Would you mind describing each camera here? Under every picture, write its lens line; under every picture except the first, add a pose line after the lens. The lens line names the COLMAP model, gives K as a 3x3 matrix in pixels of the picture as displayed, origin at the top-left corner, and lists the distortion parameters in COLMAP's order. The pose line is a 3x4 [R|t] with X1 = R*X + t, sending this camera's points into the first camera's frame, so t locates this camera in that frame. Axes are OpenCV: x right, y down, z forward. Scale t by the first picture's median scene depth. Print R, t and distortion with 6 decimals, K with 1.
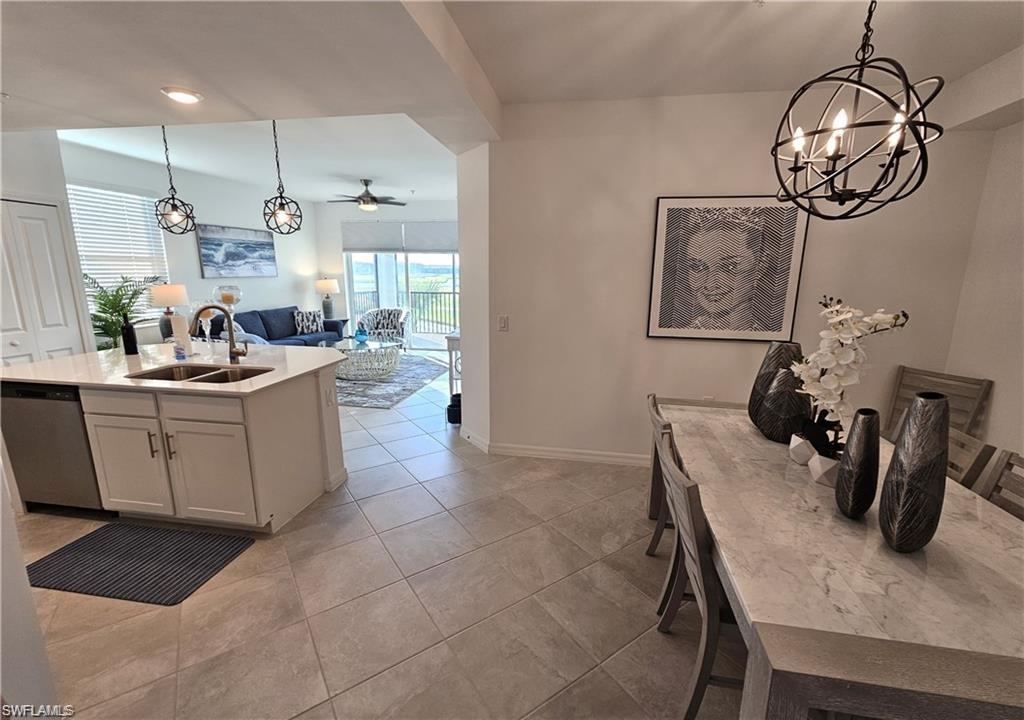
lens RADIAL K [[445.6, 0, 526.9], [0, 445.6, 363.8], [0, 0, 1]] dist [0.000368, 0.000014]
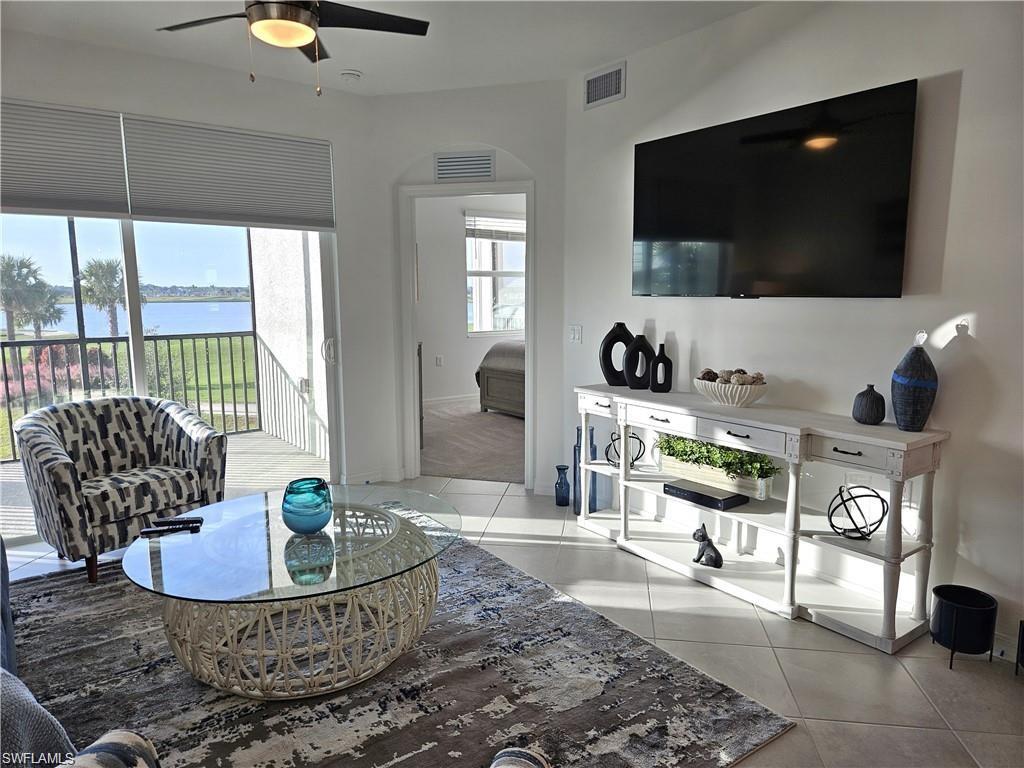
lens RADIAL K [[695.8, 0, 512.0], [0, 695.8, 384.0], [0, 0, 1]] dist [0.036526, -0.000607]
pose [[0.691929, -0.113896, 0.712925, -0.507764], [0.161754, 0.986831, 0.000664, -0.102403], [-0.703613, 0.114859, 0.701240, 0.537767]]
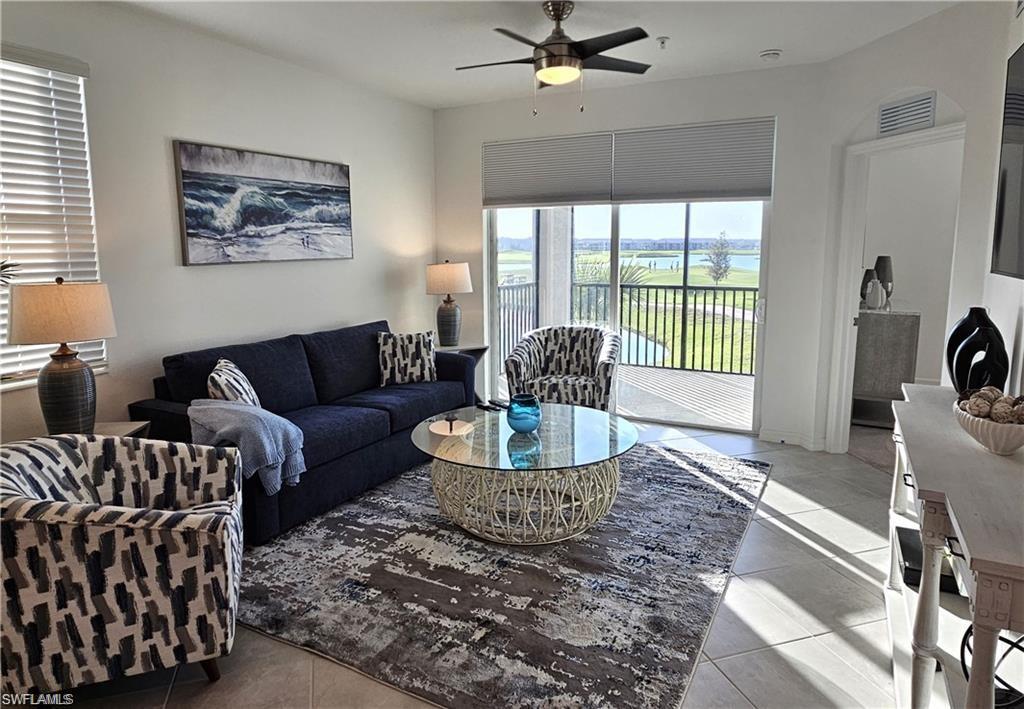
lens RADIAL K [[626.8, 0, 511.6], [0, 626.8, 329.8], [0, 0, 1]] dist [0.009904, 0.000846]
pose [[0.948557, 0.027534, -0.315408, -0.190428], [-0.050360, 0.996650, -0.064448, -0.087366], [0.312577, 0.077017, 0.946765, 0.433769]]
